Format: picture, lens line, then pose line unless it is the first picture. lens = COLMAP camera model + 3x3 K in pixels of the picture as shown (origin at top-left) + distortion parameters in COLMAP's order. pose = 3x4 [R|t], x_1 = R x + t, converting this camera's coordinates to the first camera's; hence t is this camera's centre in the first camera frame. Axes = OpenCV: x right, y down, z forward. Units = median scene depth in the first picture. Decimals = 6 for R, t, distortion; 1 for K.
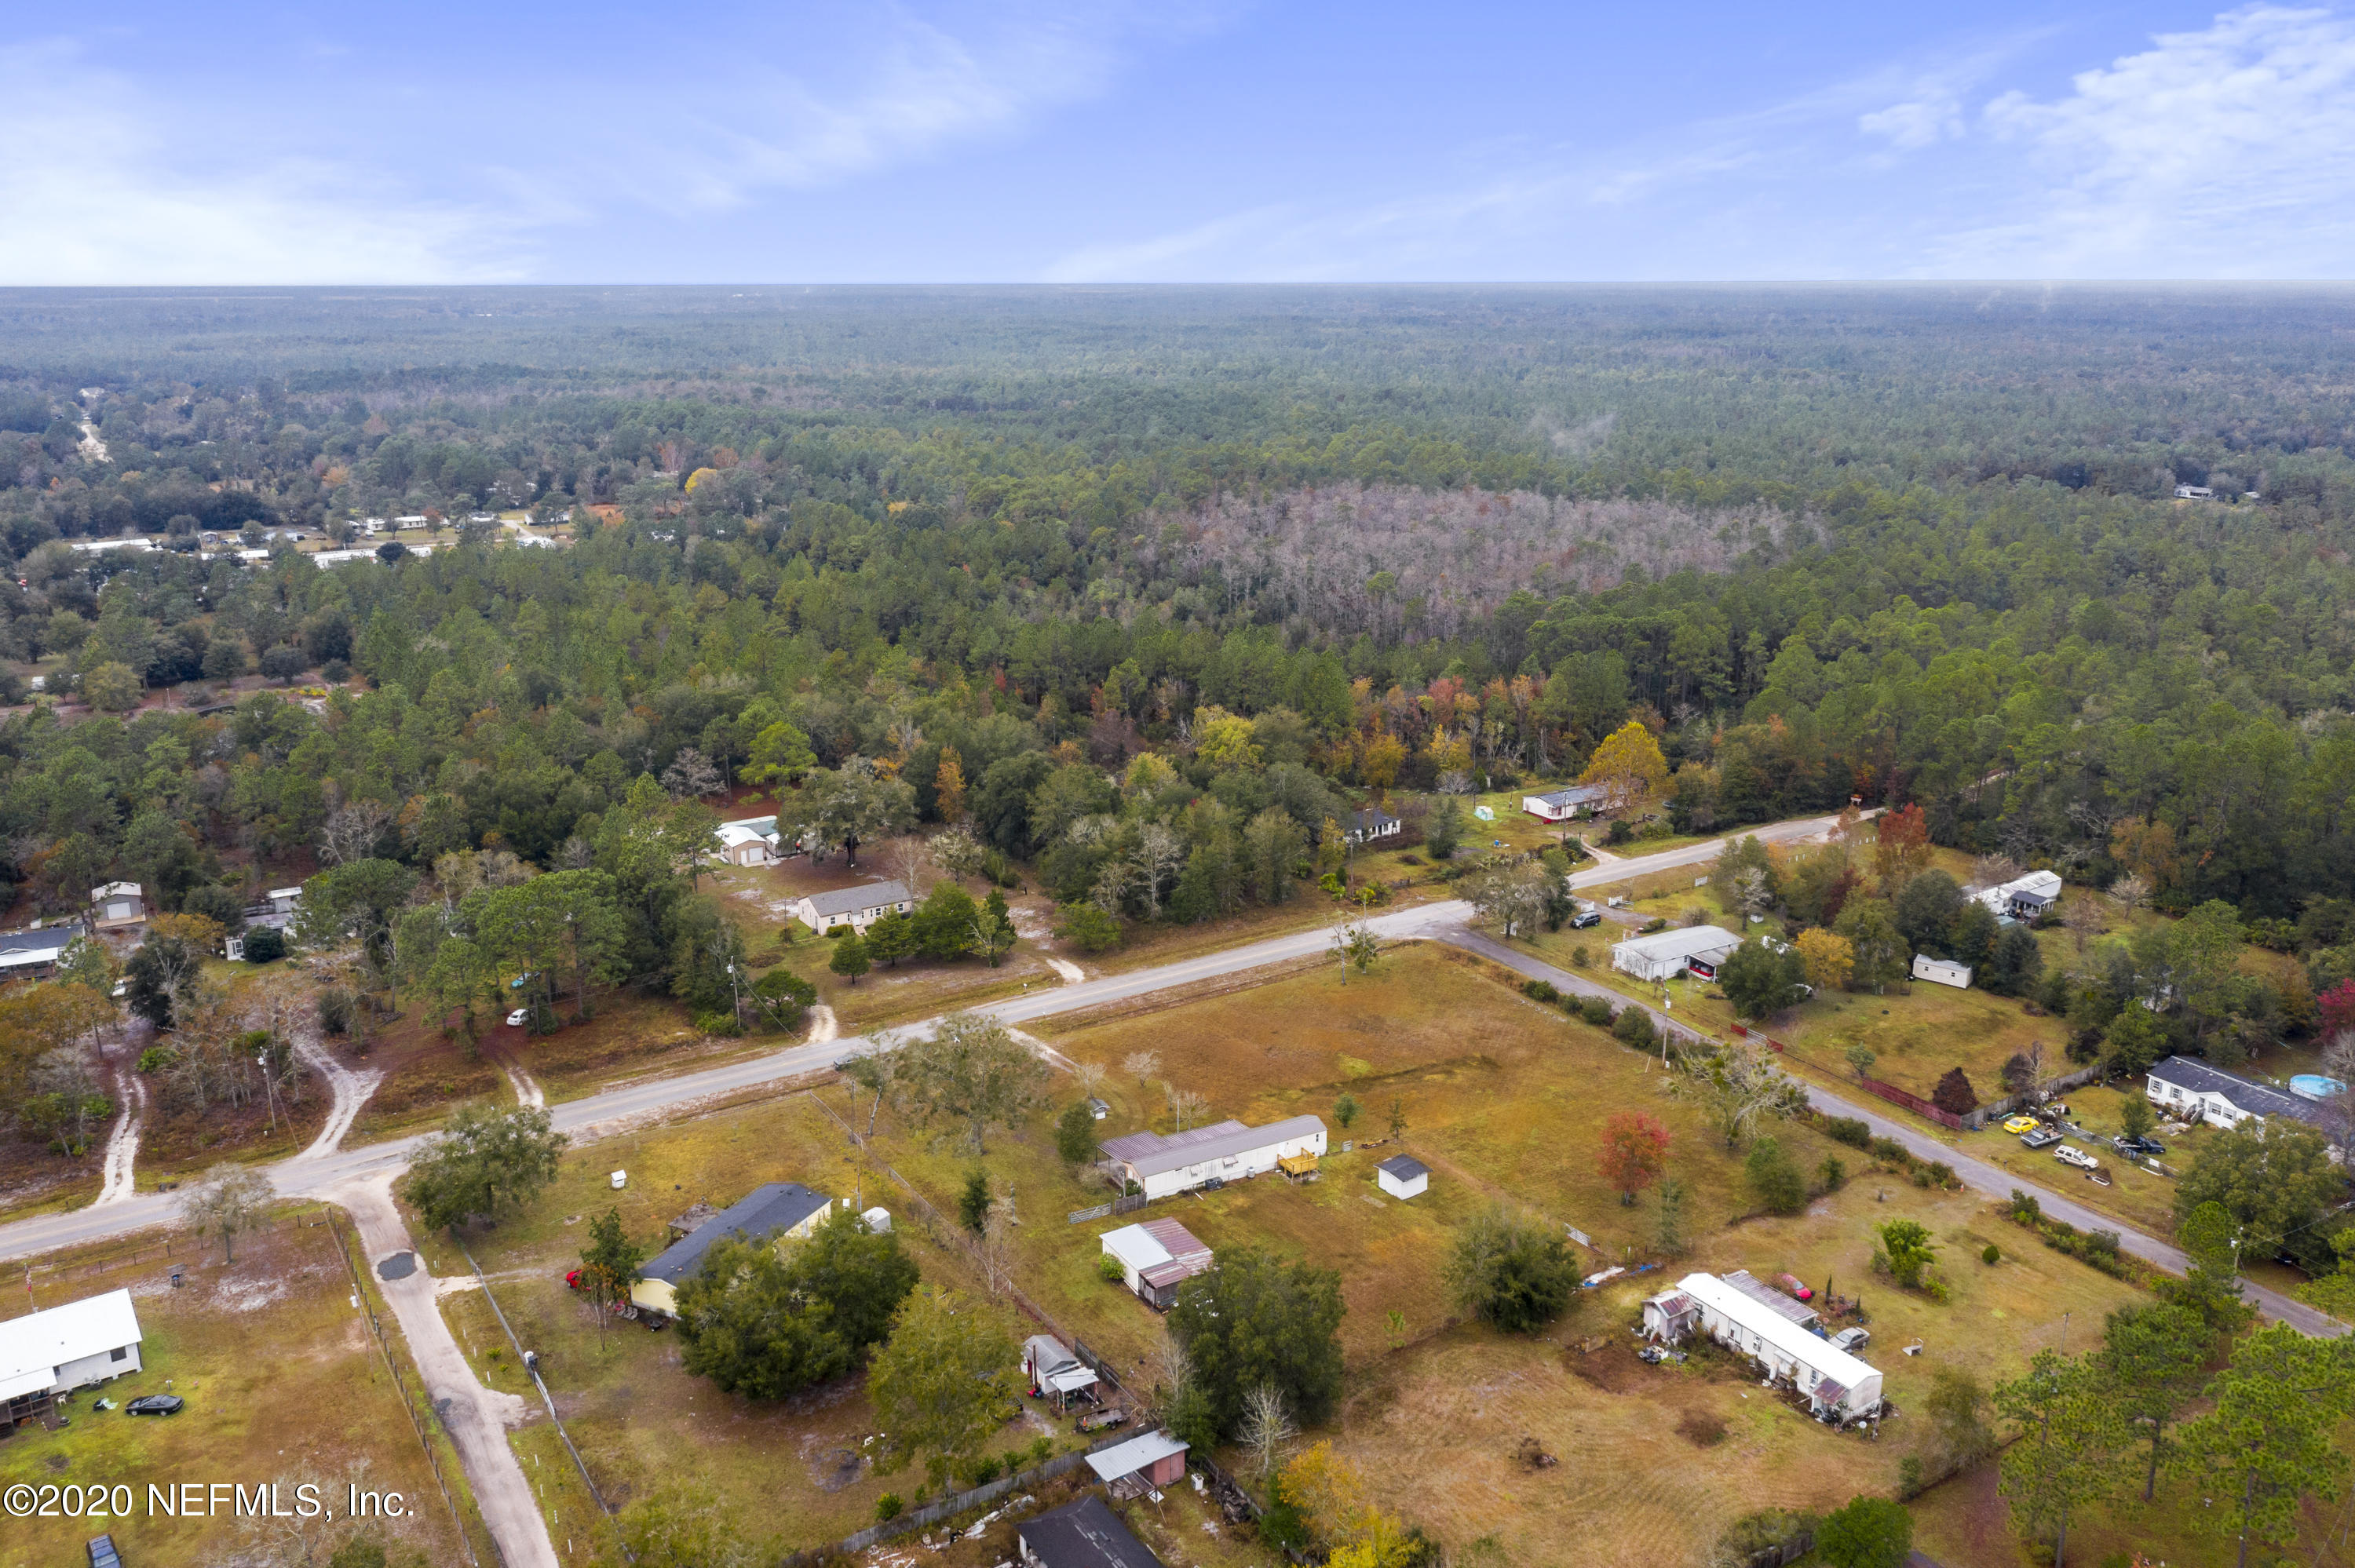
lens RADIAL K [[1868.7, 0, 1179.5], [0, 1868.7, 769.6], [0, 0, 1]] dist [-0.021325, 0.010309]
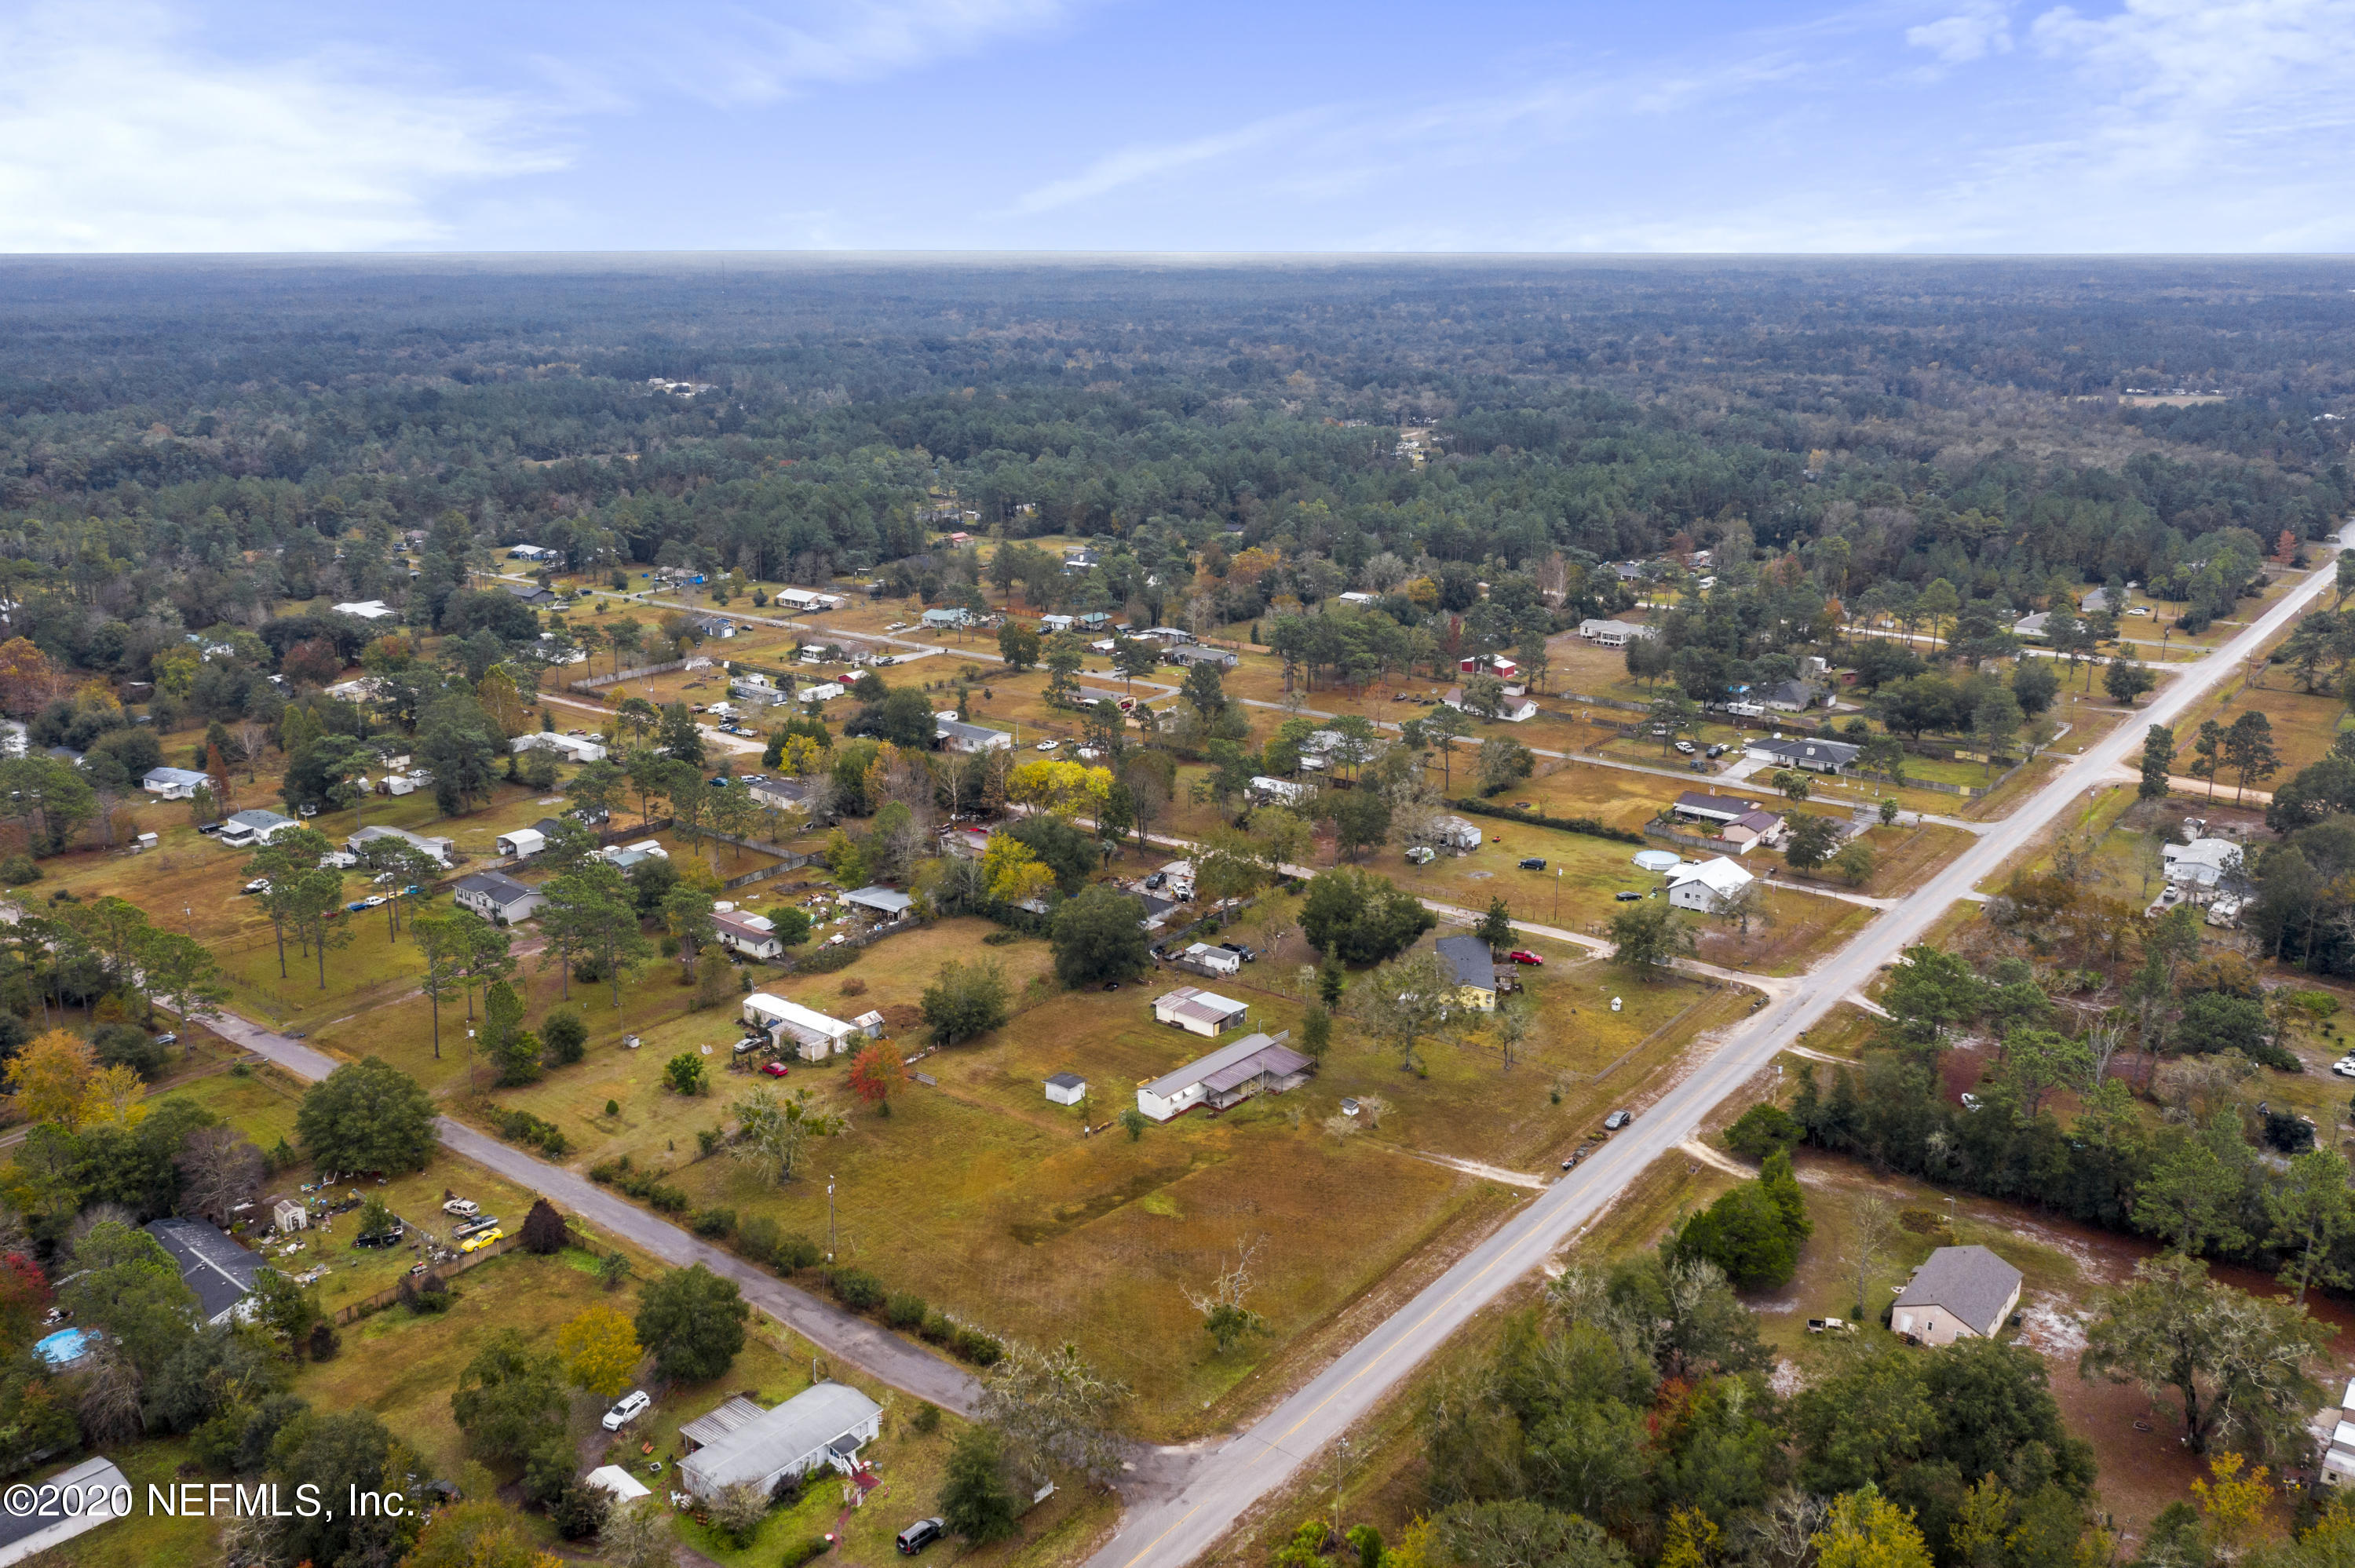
lens RADIAL K [[1904.2, 0, 1177.5], [0, 1904.2, 784.0], [0, 0, 1]] dist [-0.017066, 0.003005]
pose [[-0.943018, 0.093540, -0.319323, 0.336293], [-0.083917, 0.861793, 0.500270, -0.458976], [0.321986, 0.498560, -0.804837, 1.505224]]
